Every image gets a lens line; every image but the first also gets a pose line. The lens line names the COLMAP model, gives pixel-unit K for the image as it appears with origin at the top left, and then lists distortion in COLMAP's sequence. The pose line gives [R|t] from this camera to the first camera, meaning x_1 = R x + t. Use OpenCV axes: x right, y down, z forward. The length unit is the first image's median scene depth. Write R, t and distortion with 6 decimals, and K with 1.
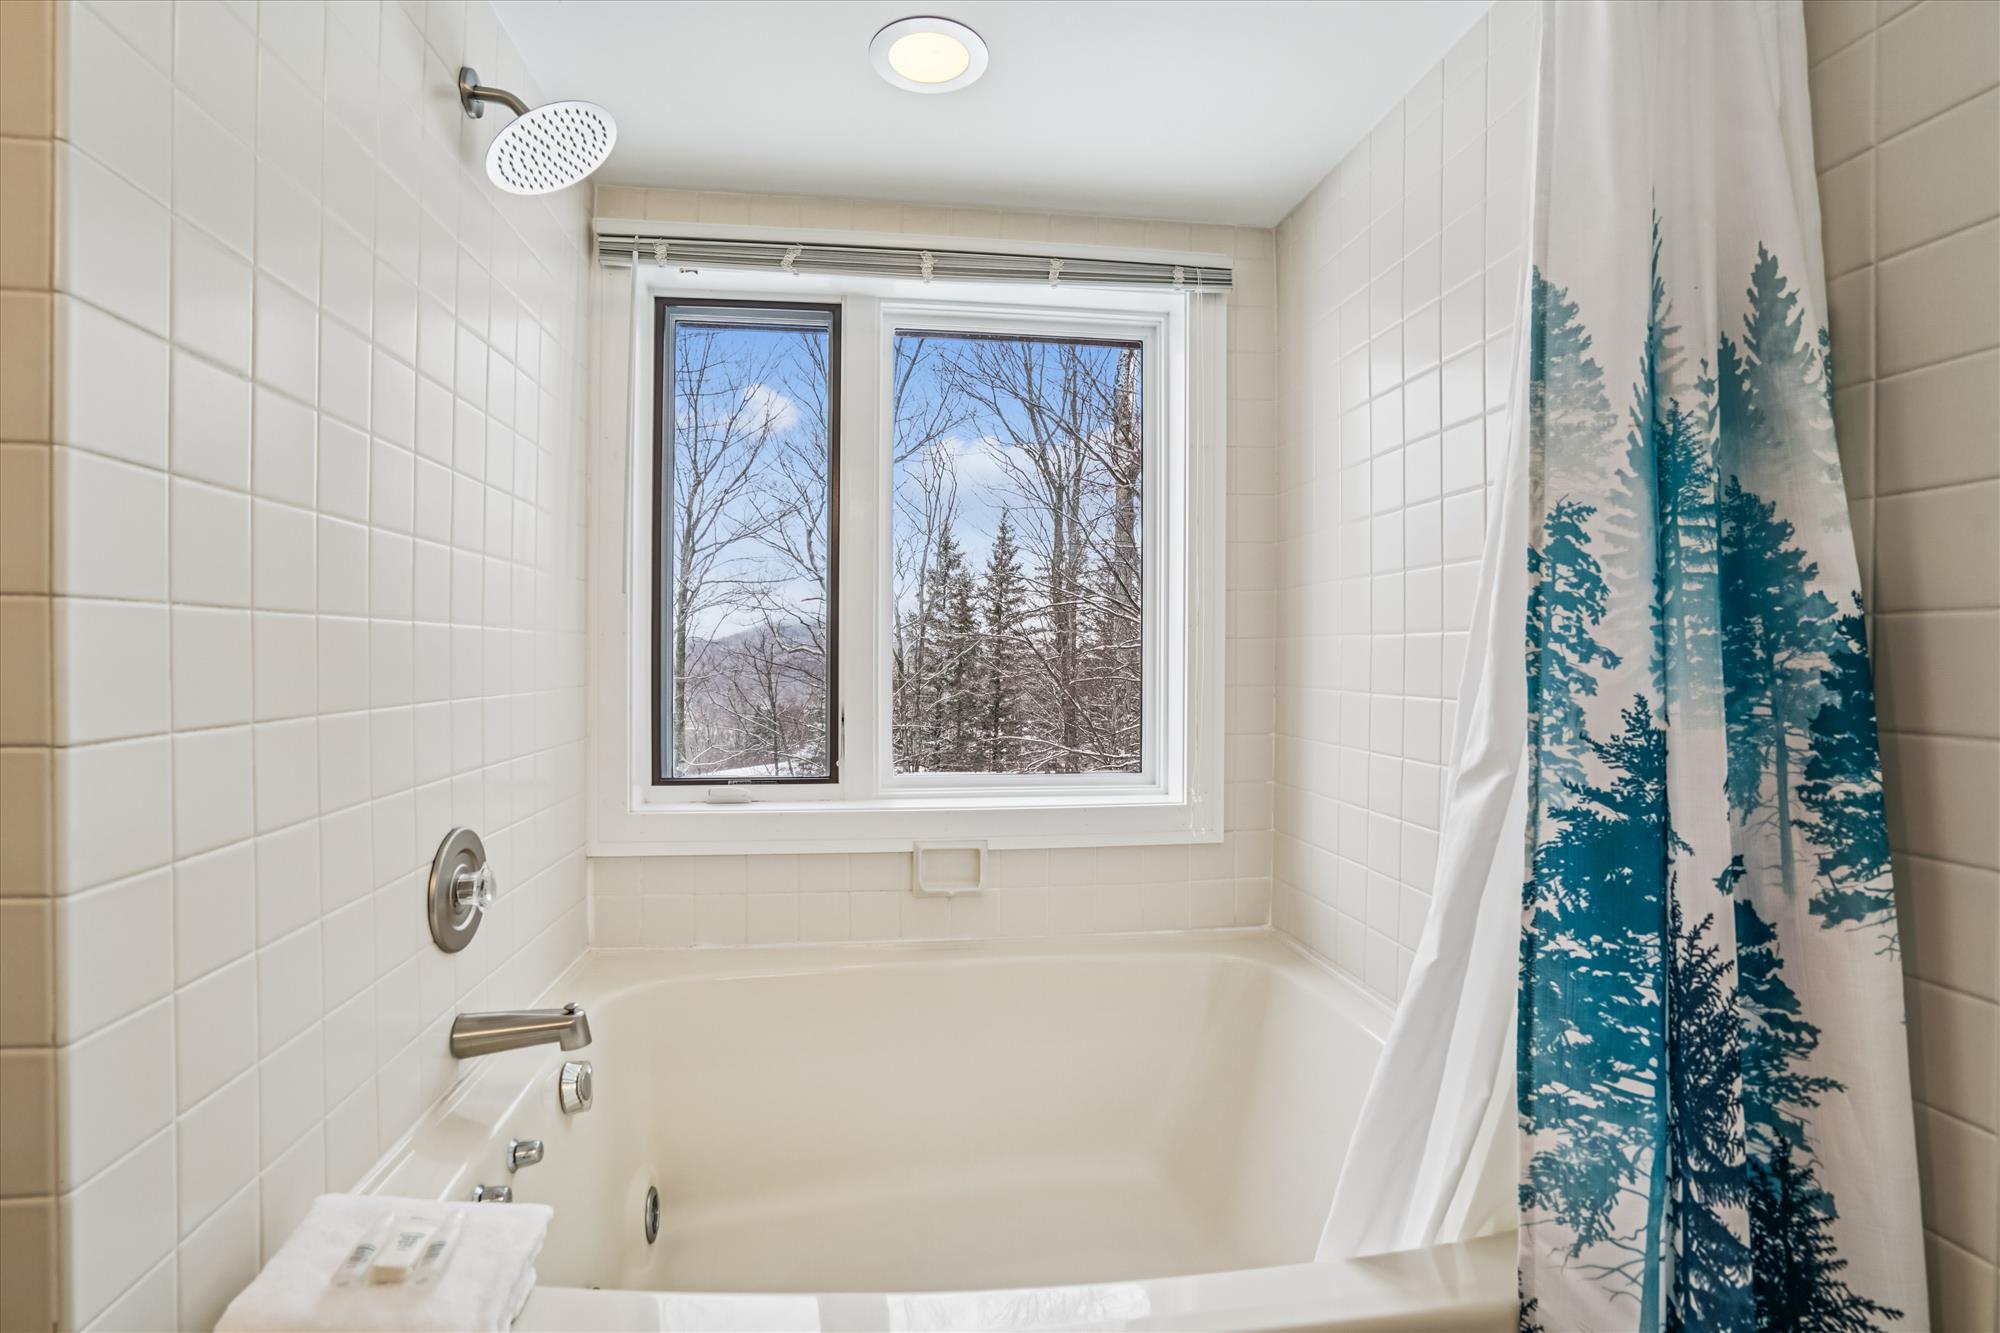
lens RADIAL K [[927.8, 0, 1008.5], [0, 927.8, 660.6], [0, 0, 1]] dist [-0.060749, 0.023419]
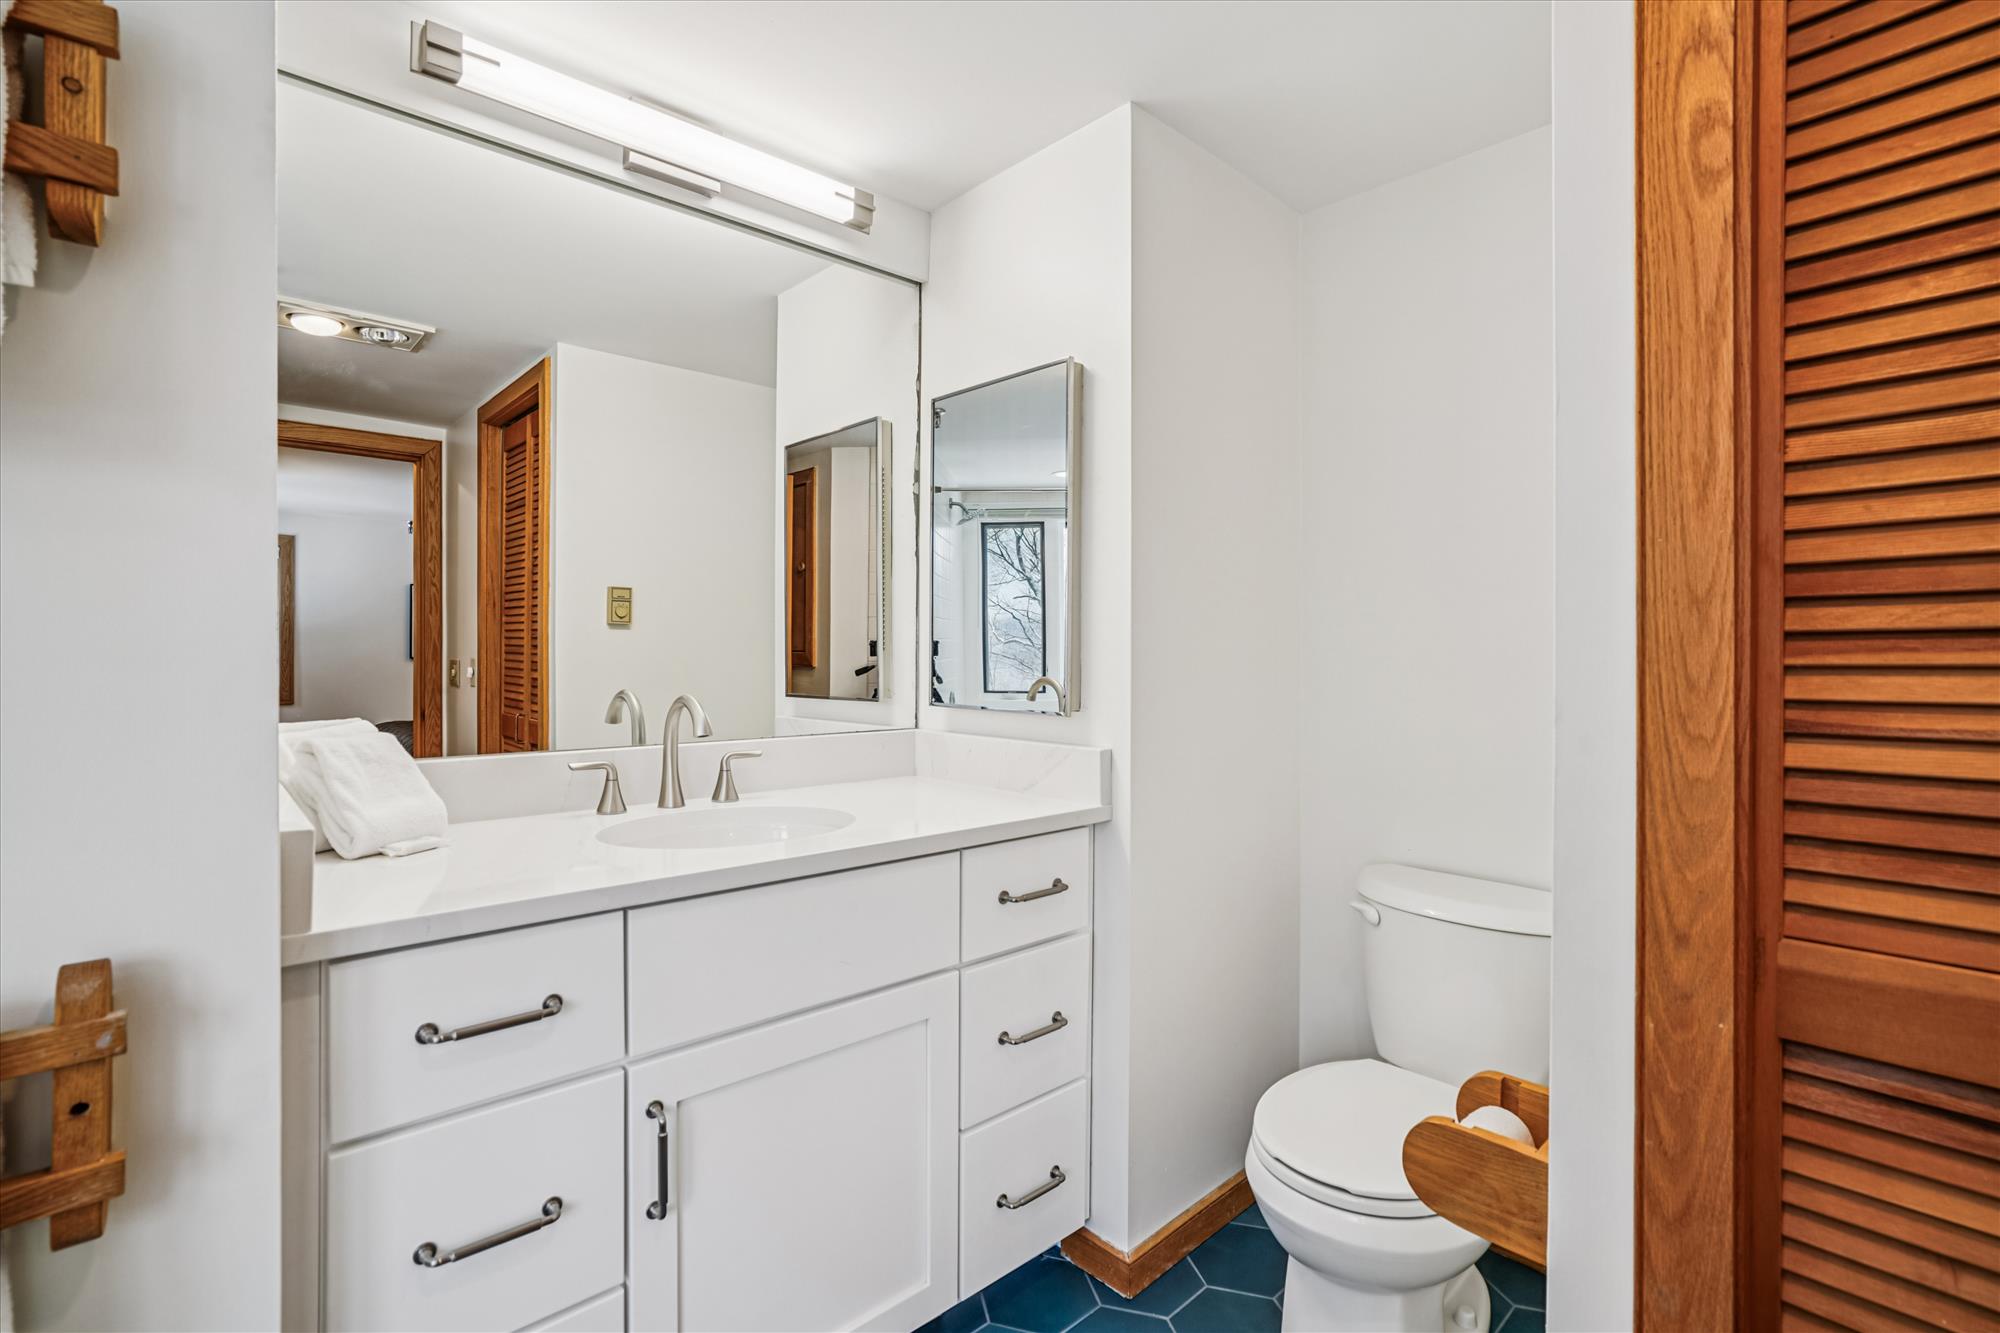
lens RADIAL K [[927.8, 0, 1008.5], [0, 927.8, 660.6], [0, 0, 1]] dist [-0.060749, 0.023419]
pose [[0.975836, -0.005323, -0.218442, 0.031487], [0.007823, 0.999913, 0.010578, 0.000323], [0.218366, -0.012031, 0.975793, -0.175076]]
